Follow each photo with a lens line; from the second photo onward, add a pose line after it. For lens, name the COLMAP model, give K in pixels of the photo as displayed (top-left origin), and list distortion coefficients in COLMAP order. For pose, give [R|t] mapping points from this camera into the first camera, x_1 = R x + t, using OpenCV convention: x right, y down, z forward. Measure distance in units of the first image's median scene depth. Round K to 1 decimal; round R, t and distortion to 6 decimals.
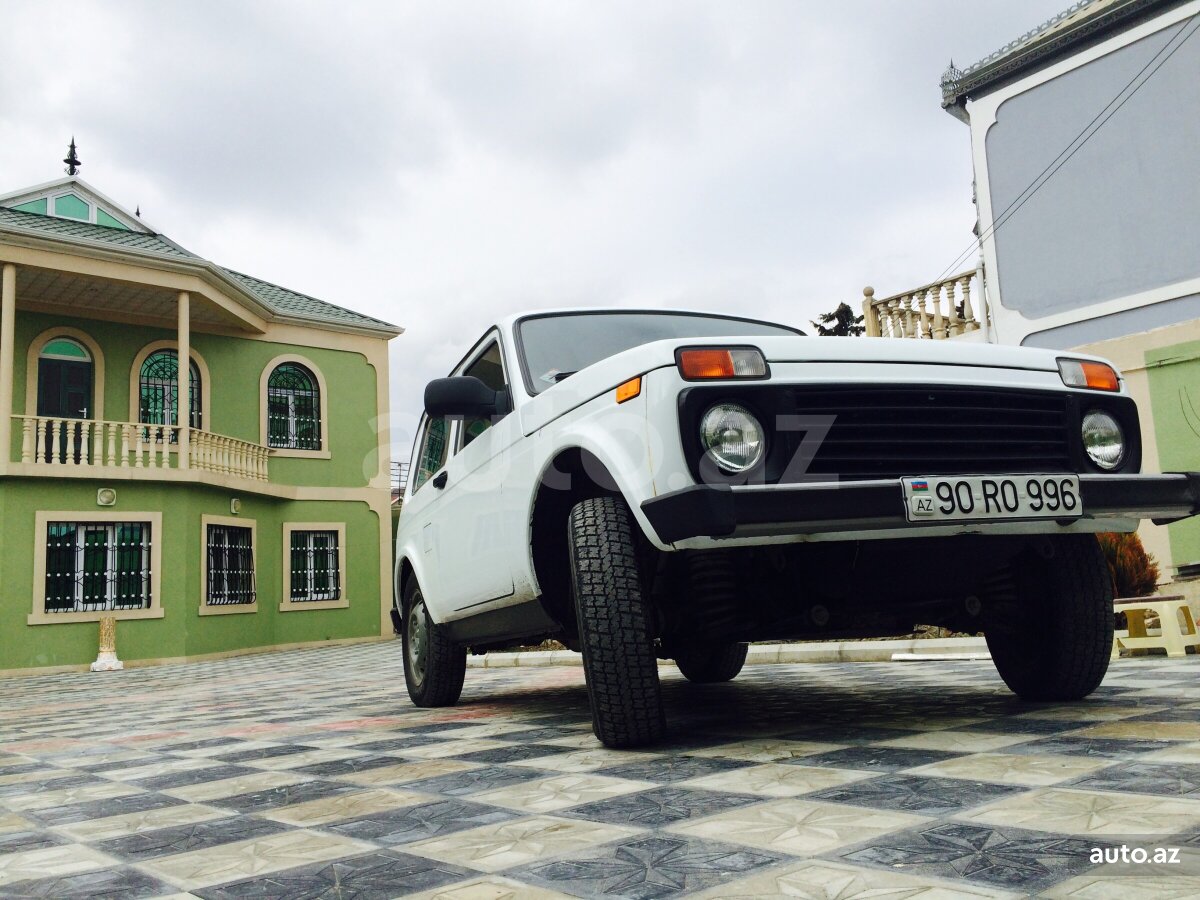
lens RADIAL K [[997.0, 0, 600.0], [0, 997.0, 450.0], [0, 0, 1]] dist [0.015139, 0.005290]
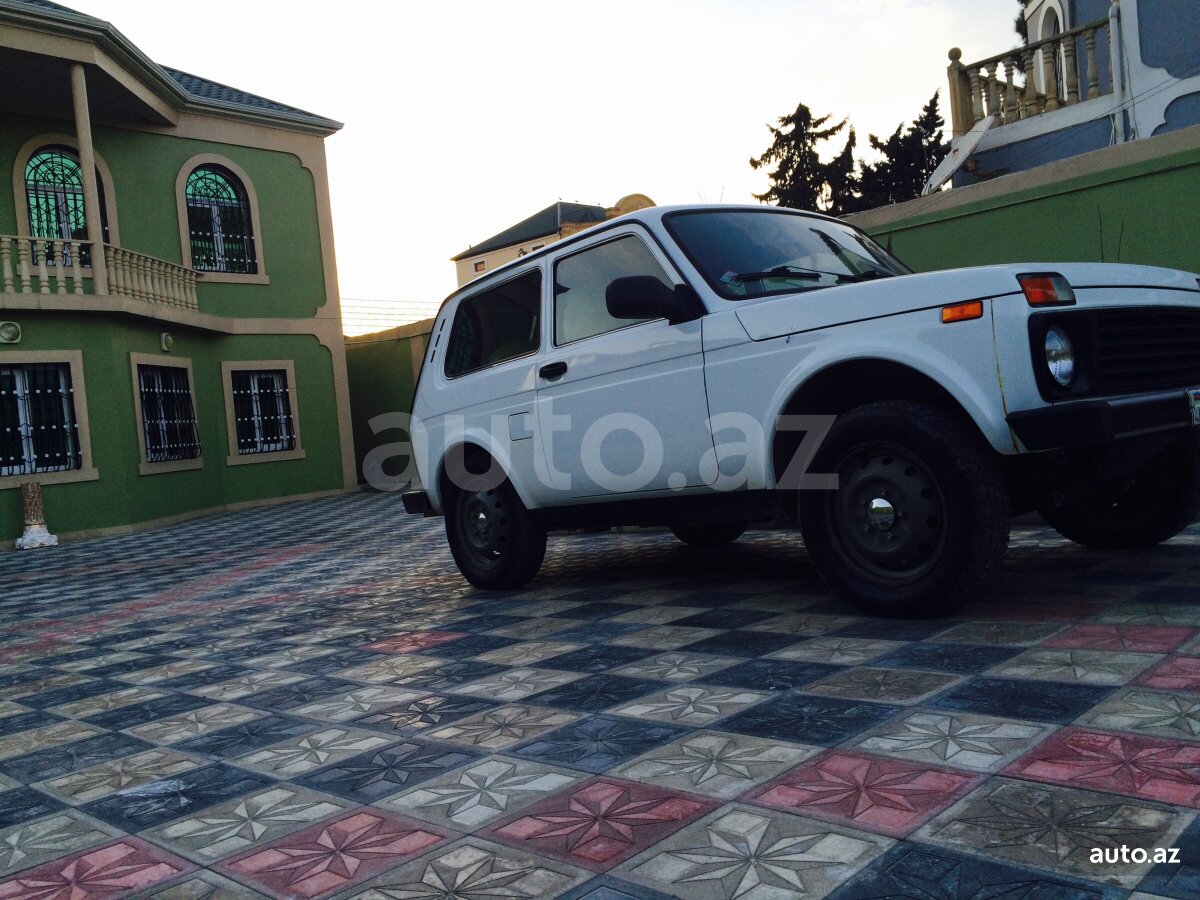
lens RADIAL K [[1019.3, 0, 600.0], [0, 1019.3, 450.0], [0, 0, 1]] dist [0.093770, -0.134174]
pose [[0.994359, -0.040009, 0.098232, -0.089501], [0.023622, 0.986403, 0.162639, 0.012921], [-0.103403, -0.159401, 0.981784, 0.107612]]
